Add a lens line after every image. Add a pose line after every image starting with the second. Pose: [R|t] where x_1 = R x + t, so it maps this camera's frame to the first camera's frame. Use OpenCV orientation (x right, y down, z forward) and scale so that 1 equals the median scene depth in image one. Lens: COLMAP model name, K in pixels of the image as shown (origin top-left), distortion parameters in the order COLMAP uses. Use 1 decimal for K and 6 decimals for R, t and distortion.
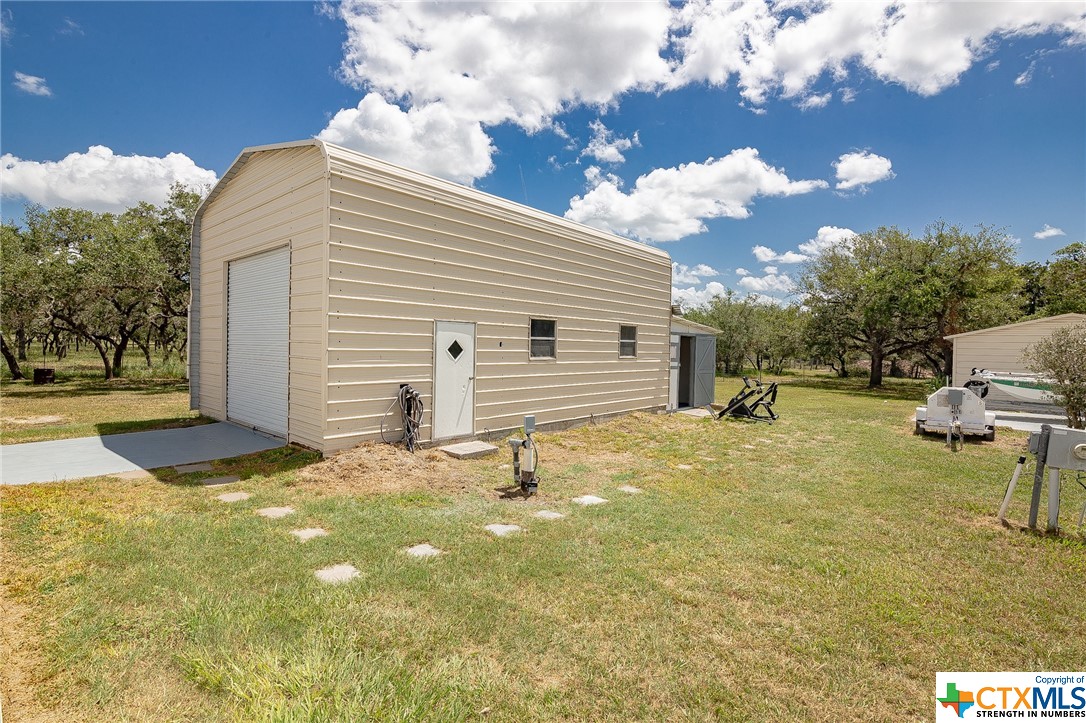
lens RADIAL K [[511.8, 0, 542.6], [0, 511.8, 358.9], [0, 0, 1]] dist [-0.020245, 0.003062]
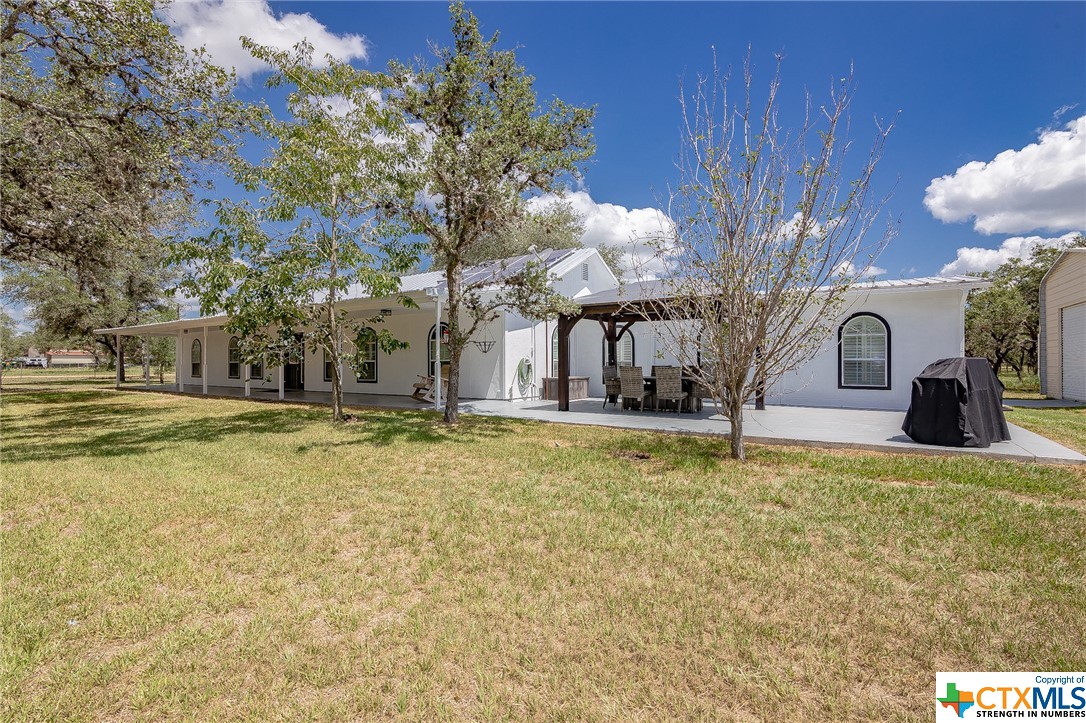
lens RADIAL K [[511.8, 0, 537.3], [0, 511.8, 359.2], [0, 0, 1]] dist [-0.020245, 0.003062]
pose [[0.138467, -0.033816, -0.989790, 0.256842], [-0.019557, 0.999129, -0.036871, 0.025286], [0.990174, 0.024463, 0.137685, -0.312594]]
